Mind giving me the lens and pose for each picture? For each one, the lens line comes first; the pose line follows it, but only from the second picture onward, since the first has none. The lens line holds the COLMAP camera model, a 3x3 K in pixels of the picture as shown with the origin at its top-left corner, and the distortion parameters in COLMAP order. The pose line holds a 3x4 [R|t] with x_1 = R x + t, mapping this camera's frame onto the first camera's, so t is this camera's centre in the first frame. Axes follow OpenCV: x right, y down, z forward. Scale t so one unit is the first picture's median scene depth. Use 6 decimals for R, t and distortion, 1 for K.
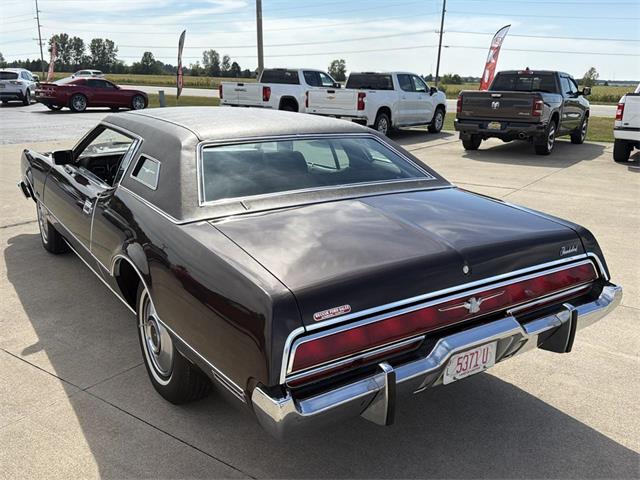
lens RADIAL K [[581.8, 0, 320.7], [0, 581.8, 236.2], [0, 0, 1]] dist [0.093543, -0.162162]
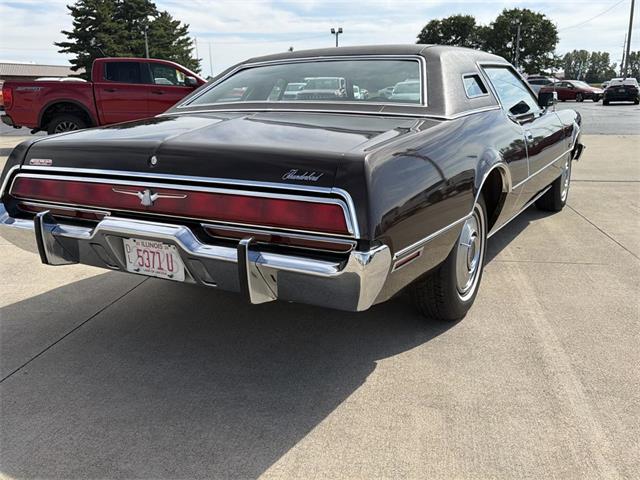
lens RADIAL K [[581.8, 0, 320.7], [0, 581.8, 236.2], [0, 0, 1]] dist [0.093543, -0.162162]
pose [[0.441991, 0.195821, -0.875385, 0.210775], [-0.215416, 0.970495, 0.108331, 0.002689], [0.870770, 0.140691, 0.471133, 0.138925]]
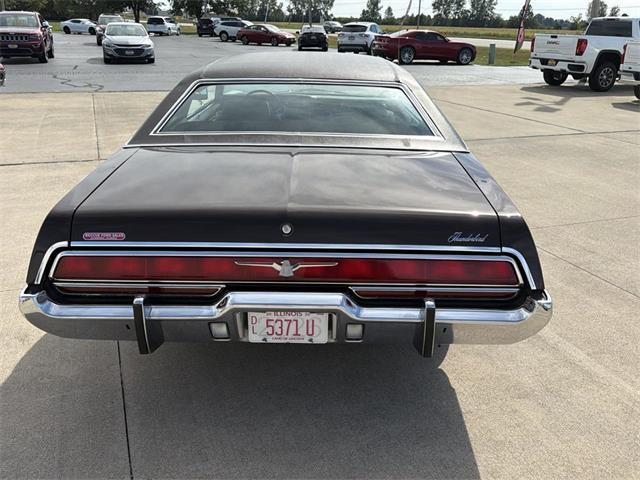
lens RADIAL K [[581.8, 0, 320.7], [0, 581.8, 236.2], [0, 0, 1]] dist [0.093543, -0.162162]
pose [[0.825719, 0.190420, -0.530969, 0.134801], [-0.152376, 0.981601, 0.115067, -0.007804], [0.543111, -0.014106, 0.839542, 0.045024]]
